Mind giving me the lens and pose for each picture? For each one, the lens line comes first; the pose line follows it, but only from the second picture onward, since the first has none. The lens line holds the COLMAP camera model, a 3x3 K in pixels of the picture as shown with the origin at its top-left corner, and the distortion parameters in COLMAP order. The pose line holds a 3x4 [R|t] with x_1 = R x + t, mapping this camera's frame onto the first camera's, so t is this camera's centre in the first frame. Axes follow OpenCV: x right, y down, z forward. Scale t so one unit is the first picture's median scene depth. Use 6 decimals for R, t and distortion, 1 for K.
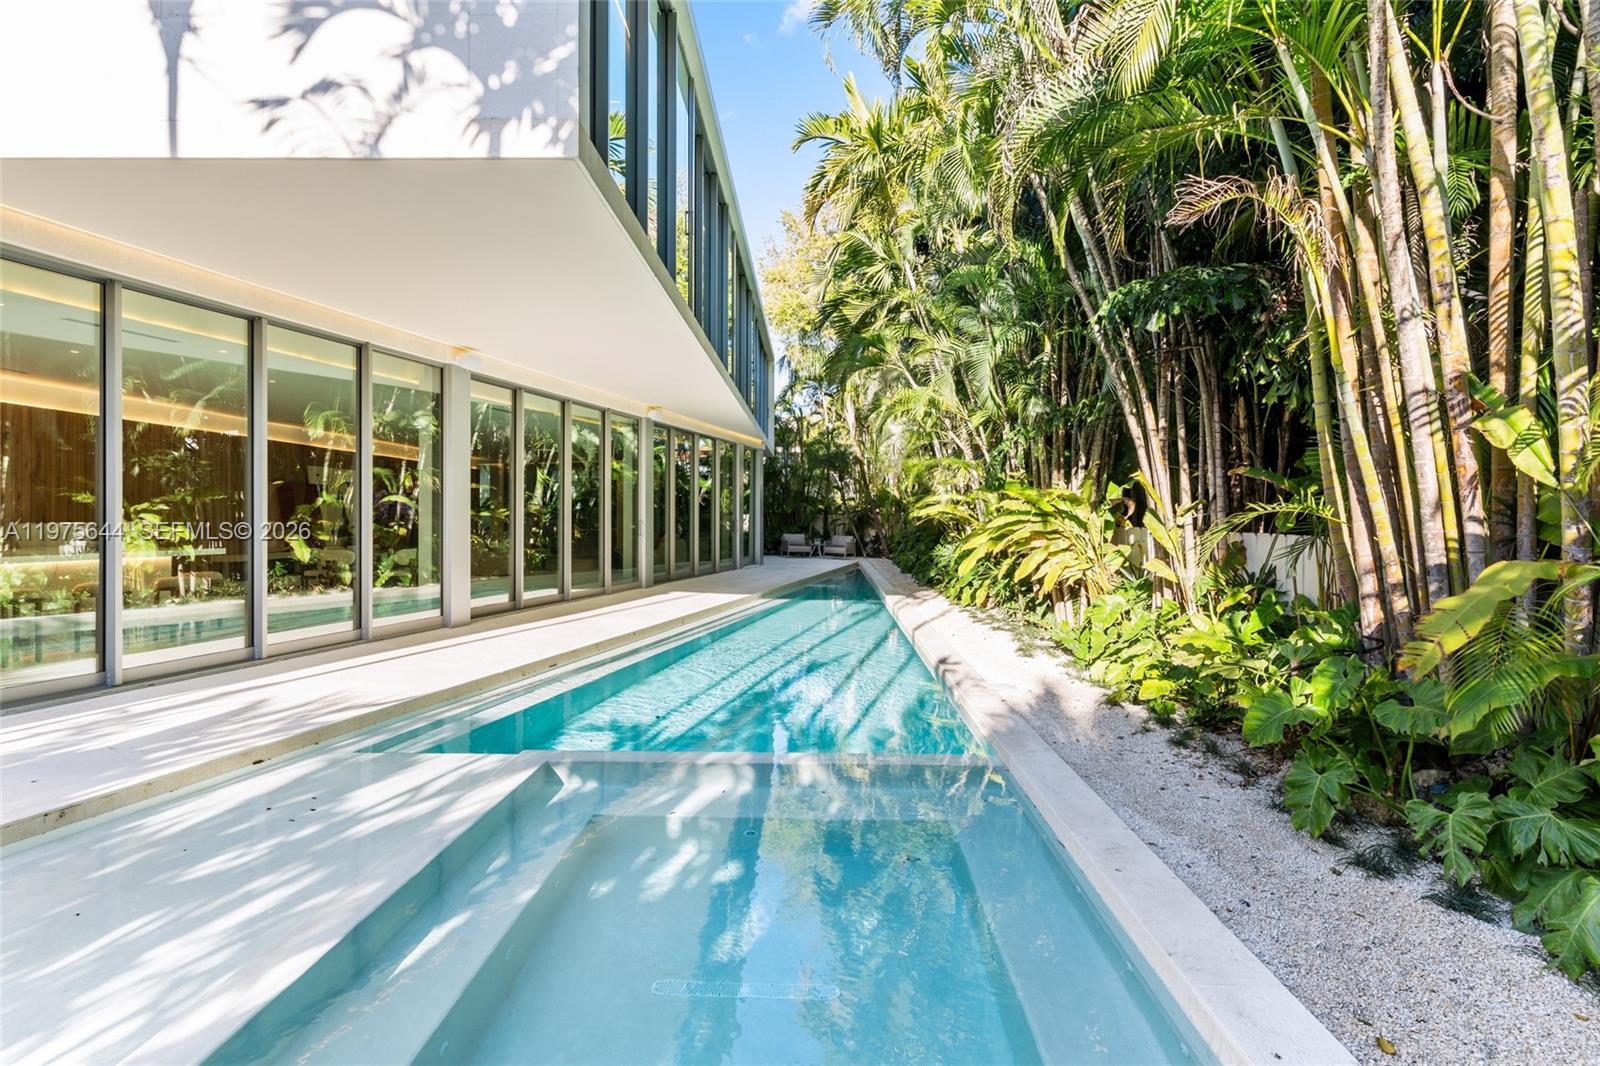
lens RADIAL K [[769.1, 0, 802.0], [0, 769.1, 521.6], [0, 0, 1]] dist [0.003254, 0.001590]
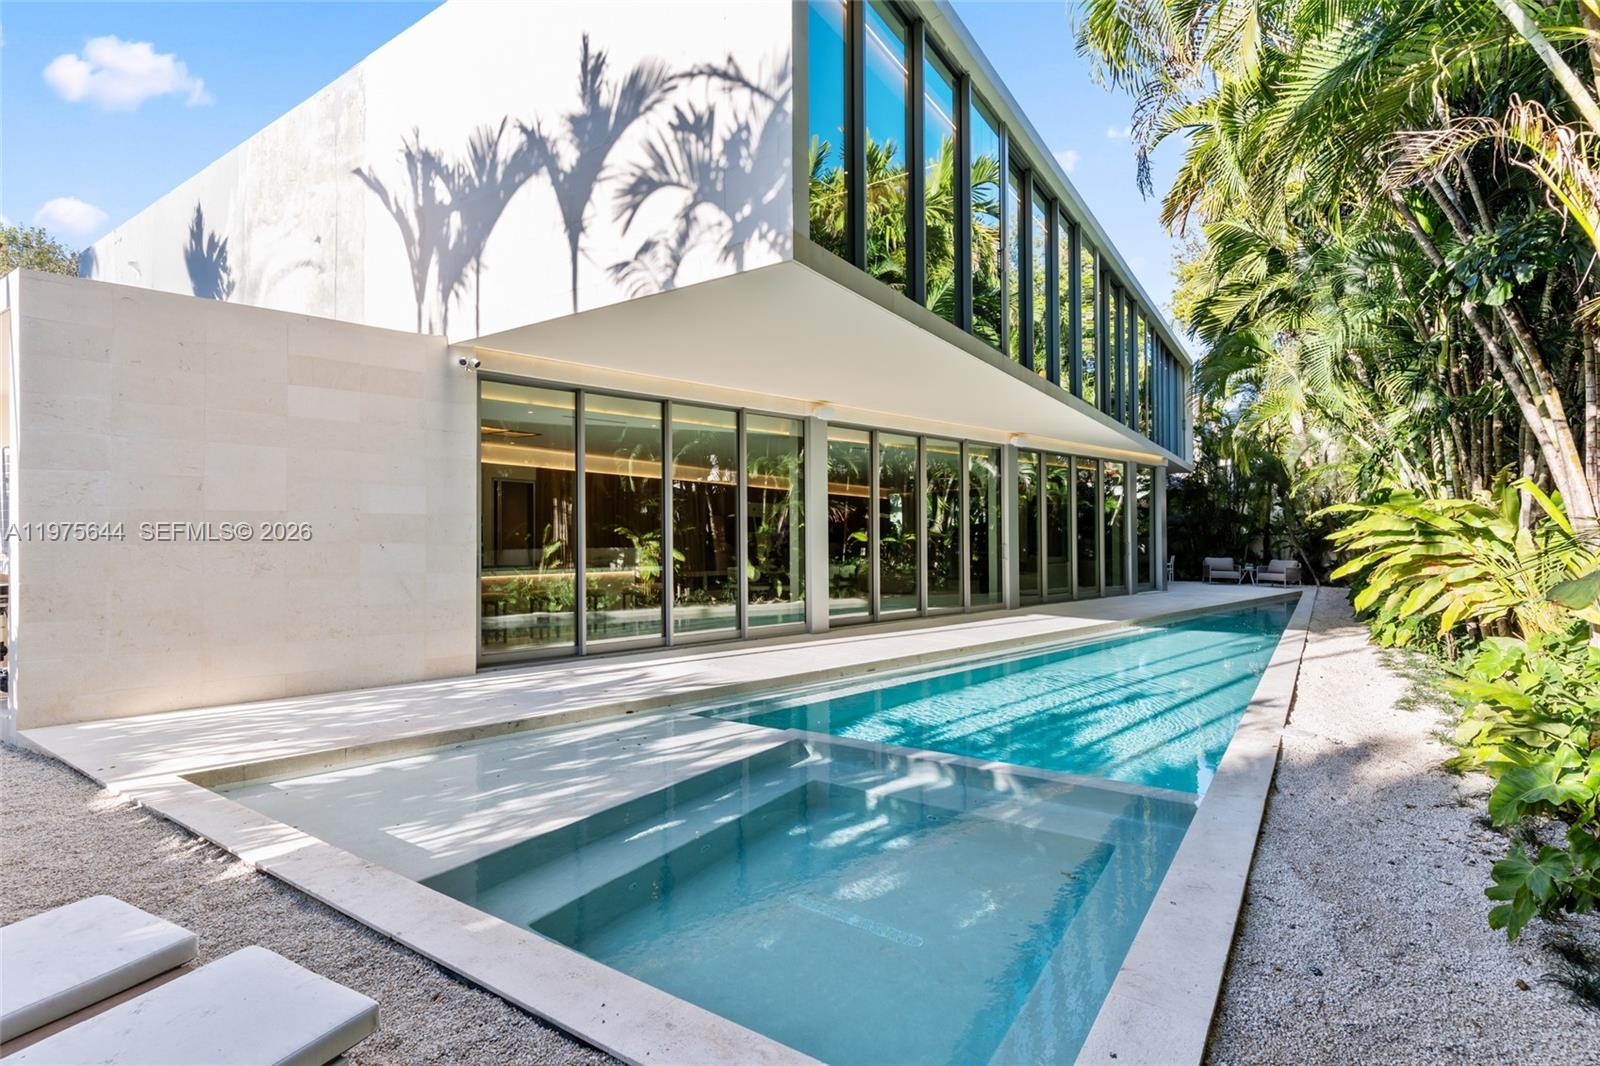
lens RADIAL K [[764.4, 0, 800.0], [0, 764.4, 533.0], [0, 0, 1]] dist [0.002013, 0.000748]
pose [[0.843883, -0.013200, -0.536365, 0.201551], [0.004927, 0.999846, -0.016855, -0.000298], [0.536505, 0.011581, 0.843818, -0.027600]]
